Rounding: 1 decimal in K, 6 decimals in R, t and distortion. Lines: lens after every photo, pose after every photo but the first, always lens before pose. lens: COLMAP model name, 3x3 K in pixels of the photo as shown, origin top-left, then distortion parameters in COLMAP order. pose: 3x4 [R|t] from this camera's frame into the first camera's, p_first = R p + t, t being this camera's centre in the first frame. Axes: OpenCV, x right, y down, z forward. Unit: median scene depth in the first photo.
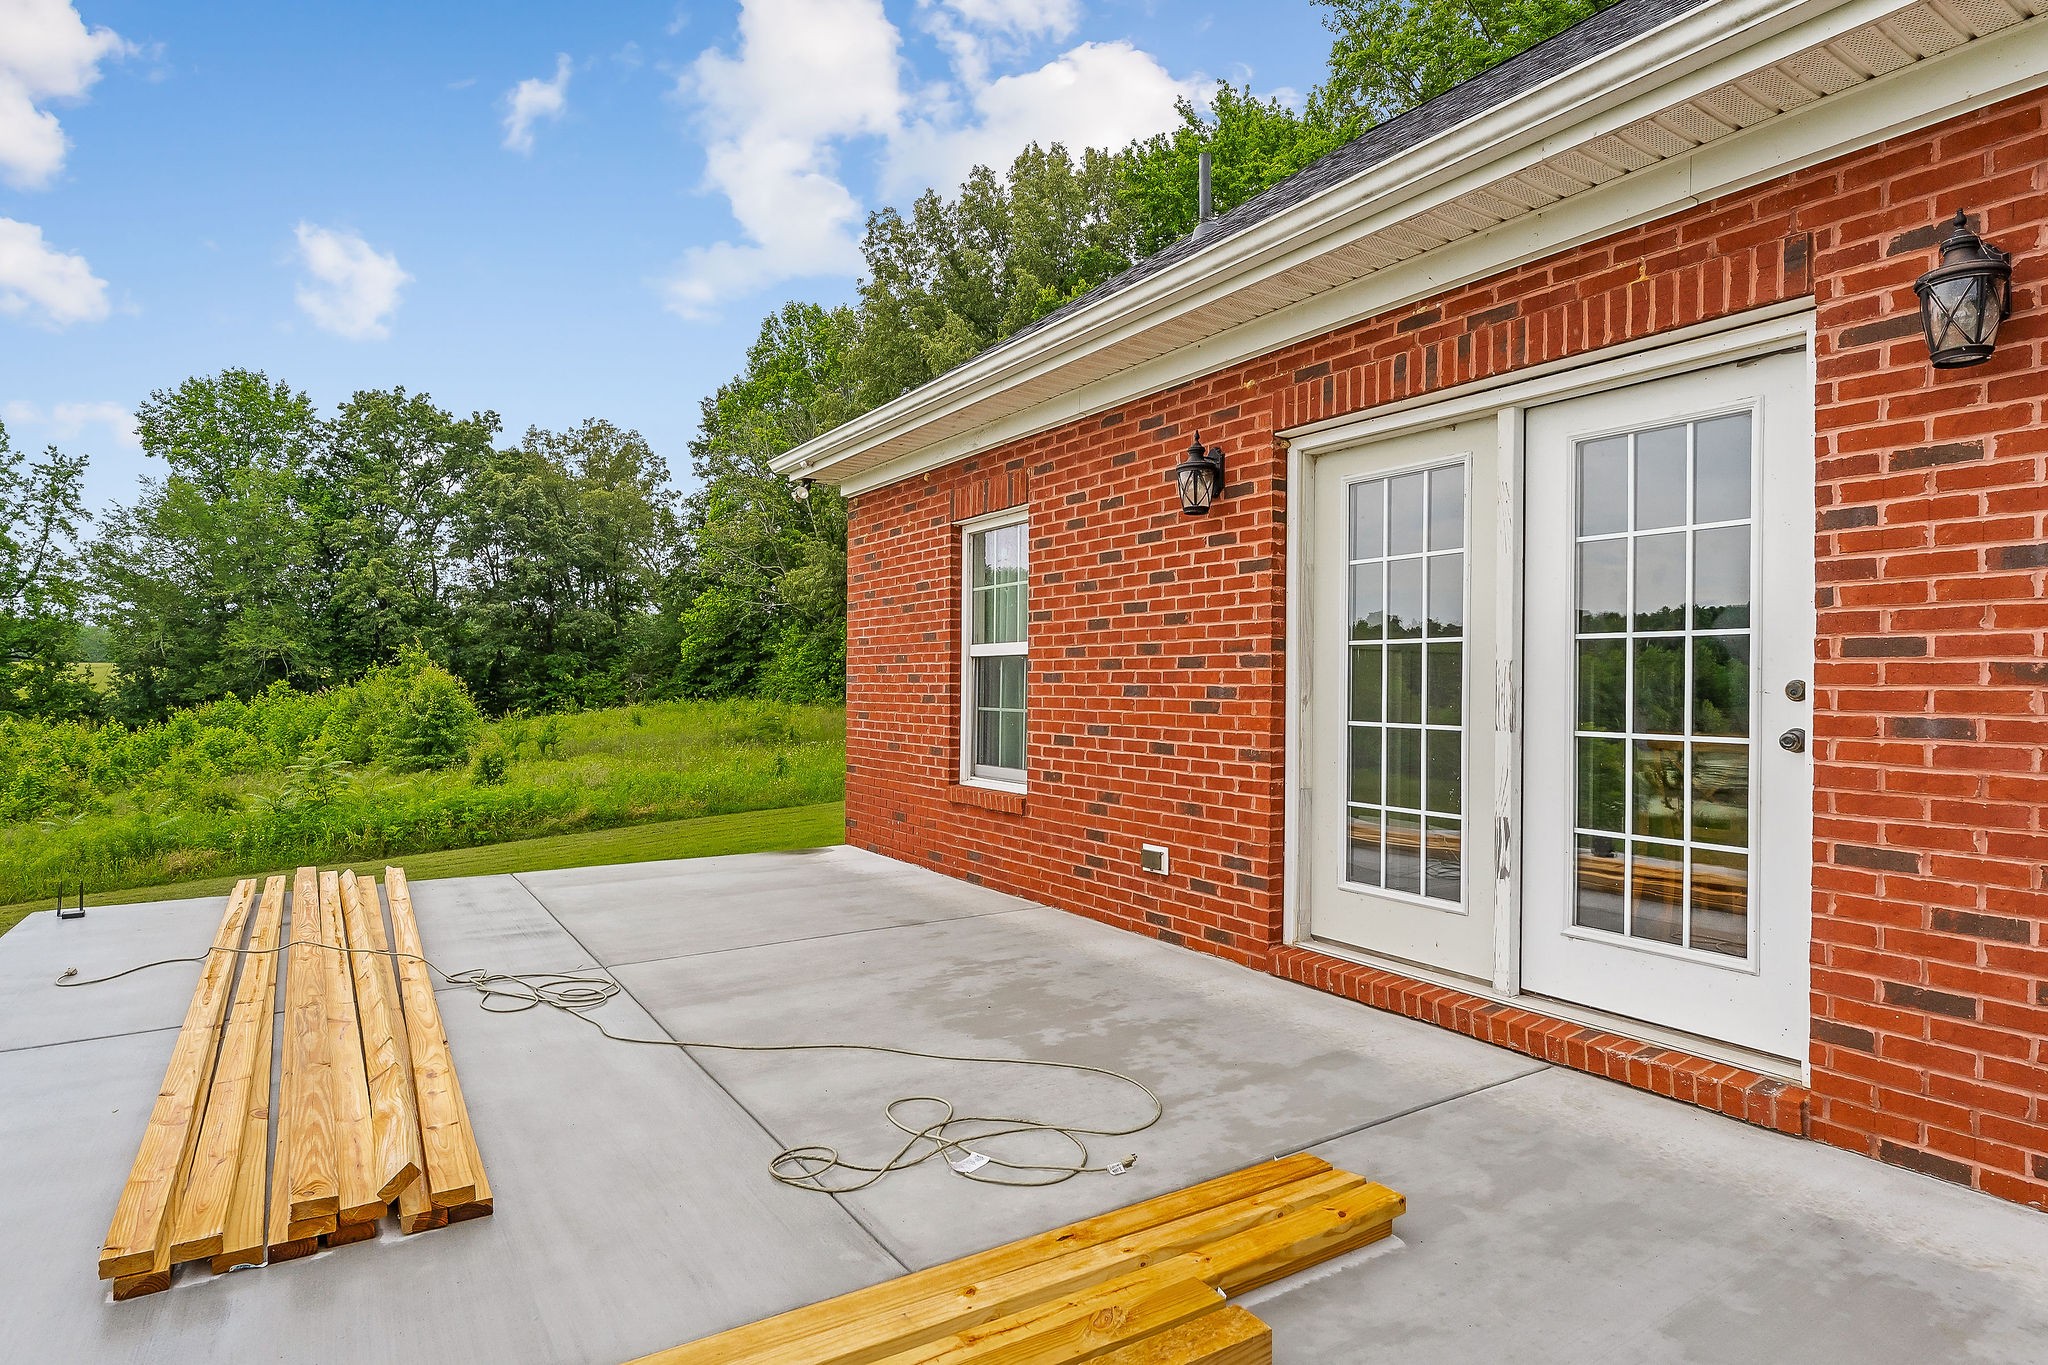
lens RADIAL K [[1125.1, 0, 1024.0], [0, 1125.1, 682.5], [0, 0, 1]] dist [0.002193, 0.000854]
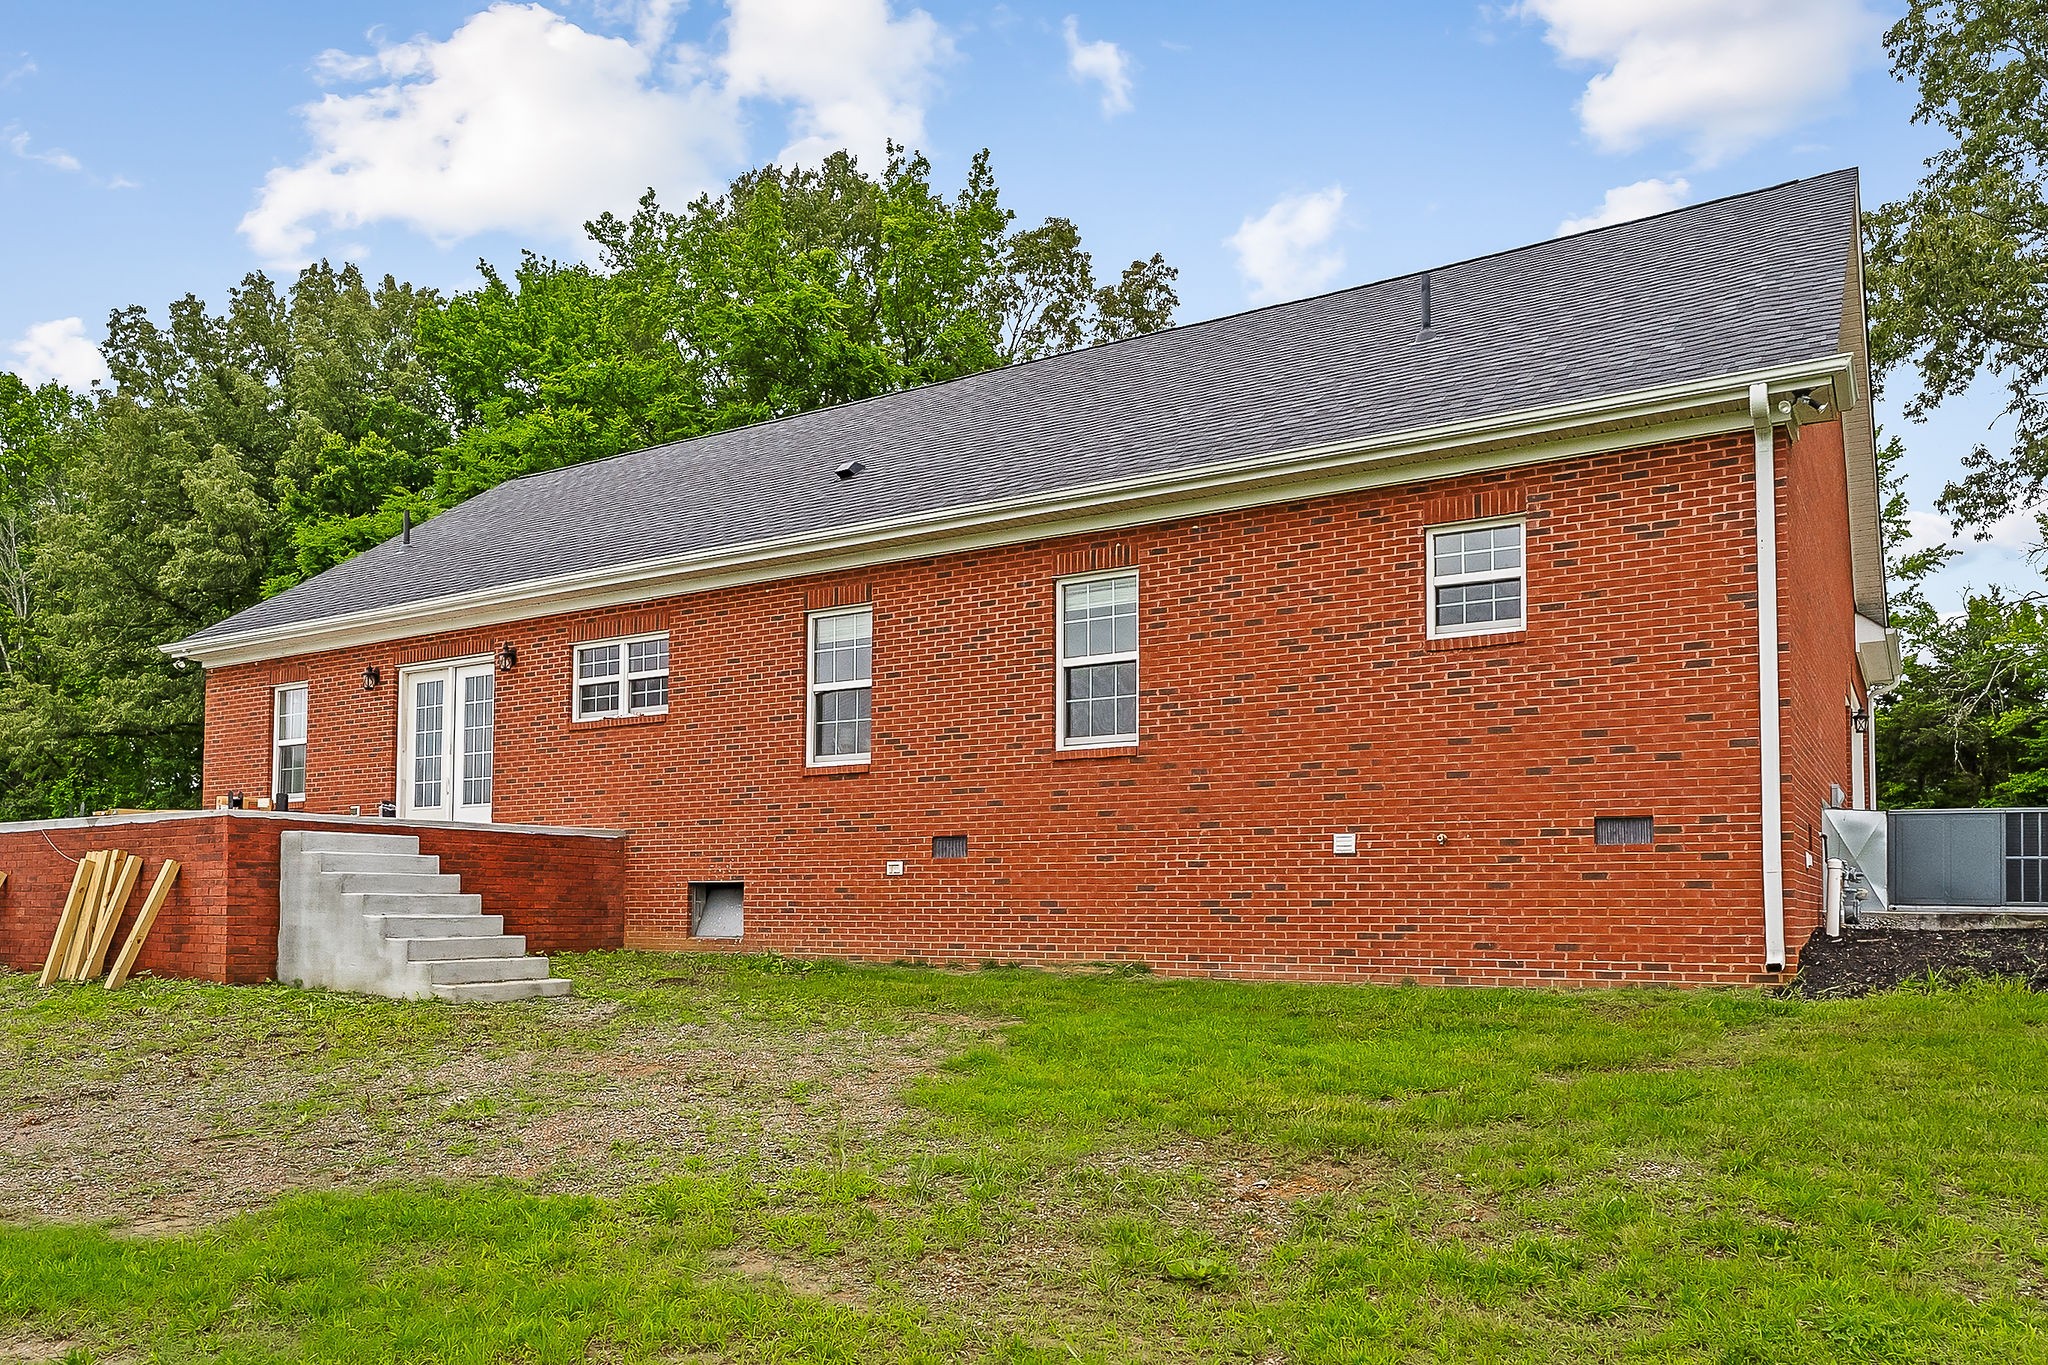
lens RADIAL K [[1577.9, 0, 1017.1], [0, 1577.9, 855.4], [0, 0, 1]] dist [-0.001163, 0.006364]
pose [[0.909771, 0.015901, 0.414806, -0.008922], [0.000405, 0.999232, -0.039192, 0.317070], [-0.415111, 0.035824, 0.909065, -2.444713]]
